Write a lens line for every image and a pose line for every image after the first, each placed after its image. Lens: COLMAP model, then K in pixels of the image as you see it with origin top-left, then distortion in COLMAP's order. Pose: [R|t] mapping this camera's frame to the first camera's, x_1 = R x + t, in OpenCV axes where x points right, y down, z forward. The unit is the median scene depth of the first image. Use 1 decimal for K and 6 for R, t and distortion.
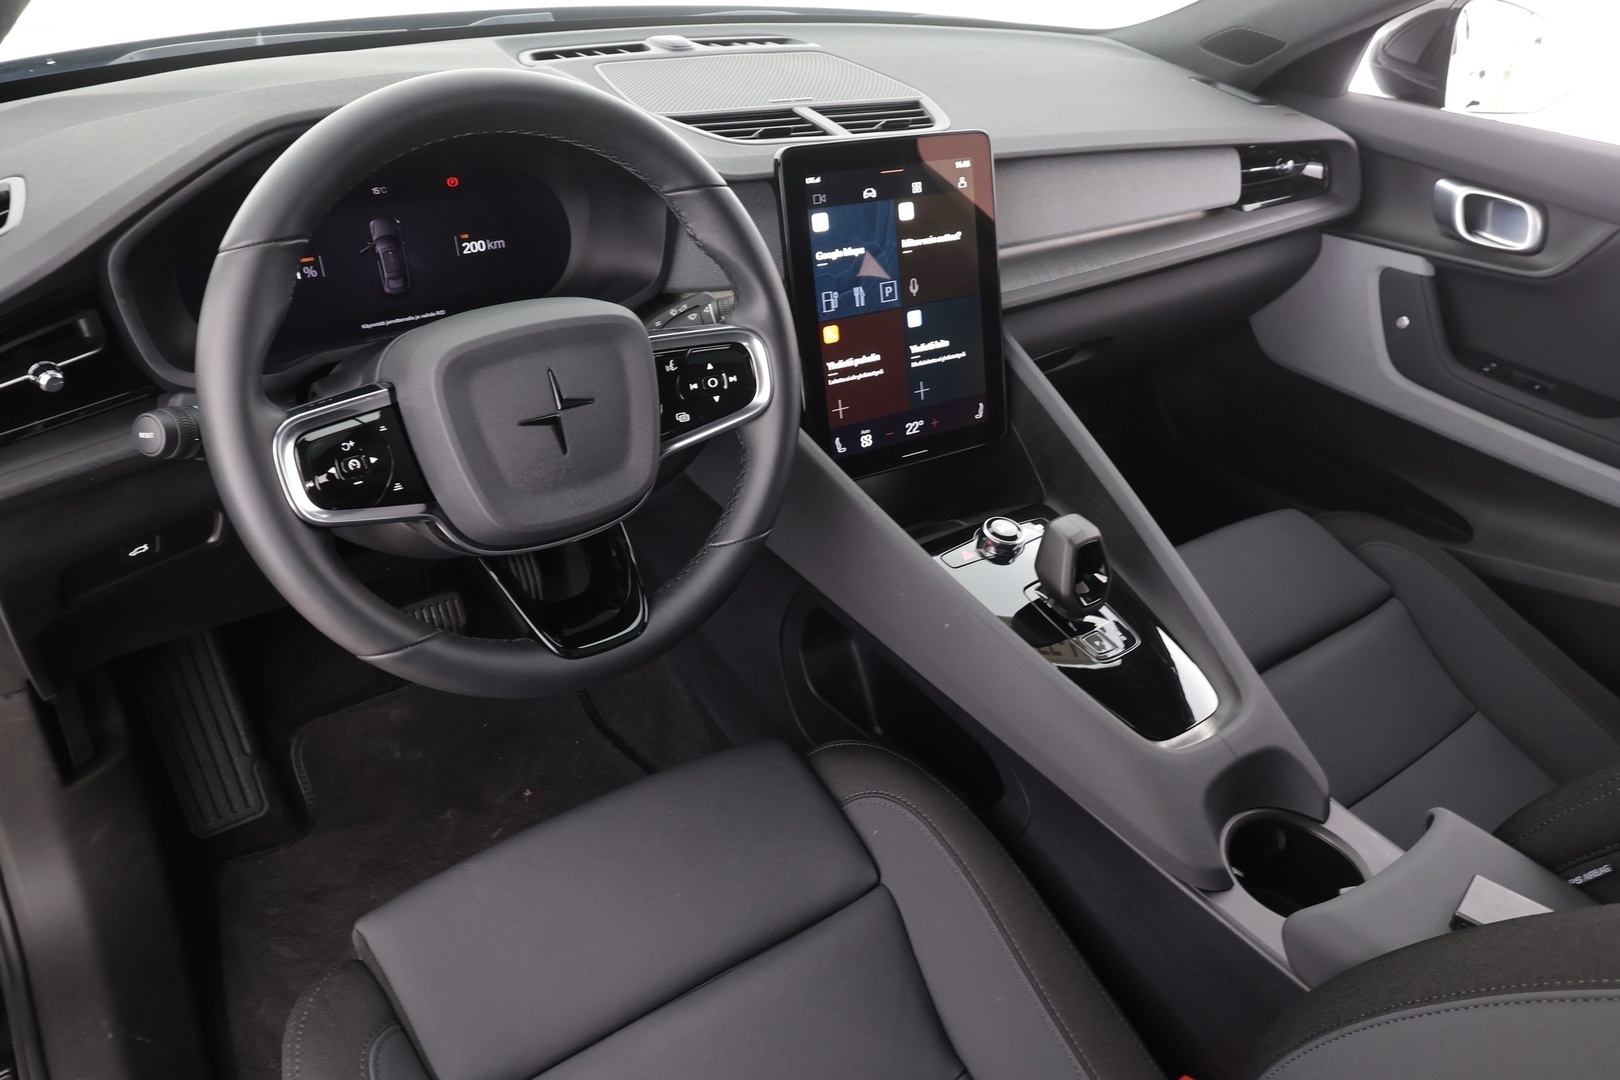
lens RADIAL K [[1178.7, 0, 810.0], [0, 1178.7, 540.0], [0, 0, 1]] dist [0.002227, 0.003231]
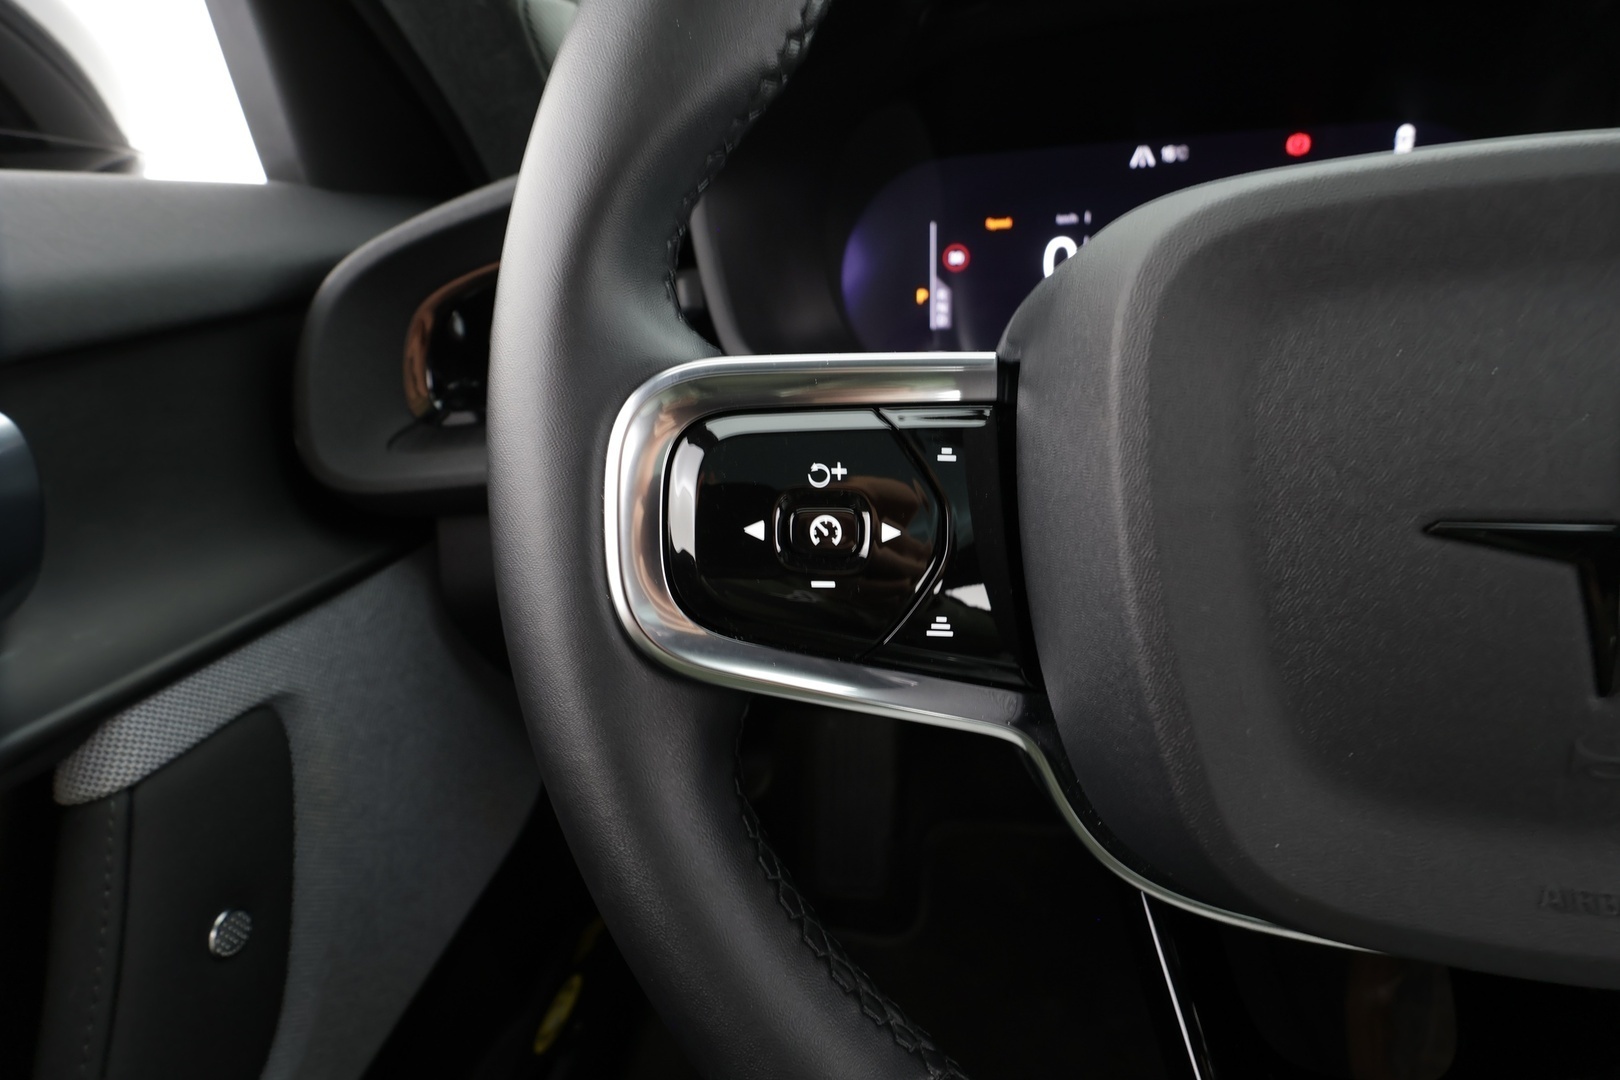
lens RADIAL K [[698.8, 0, 812.8], [0, 698.8, 518.3], [0, 0, 1]] dist [0.020396, 0.000019]
pose [[0.696113, 0.169203, -0.697708, -0.167879], [-0.279033, 0.959190, -0.045779, -0.038617], [0.661489, 0.226551, 0.714918, 0.576066]]
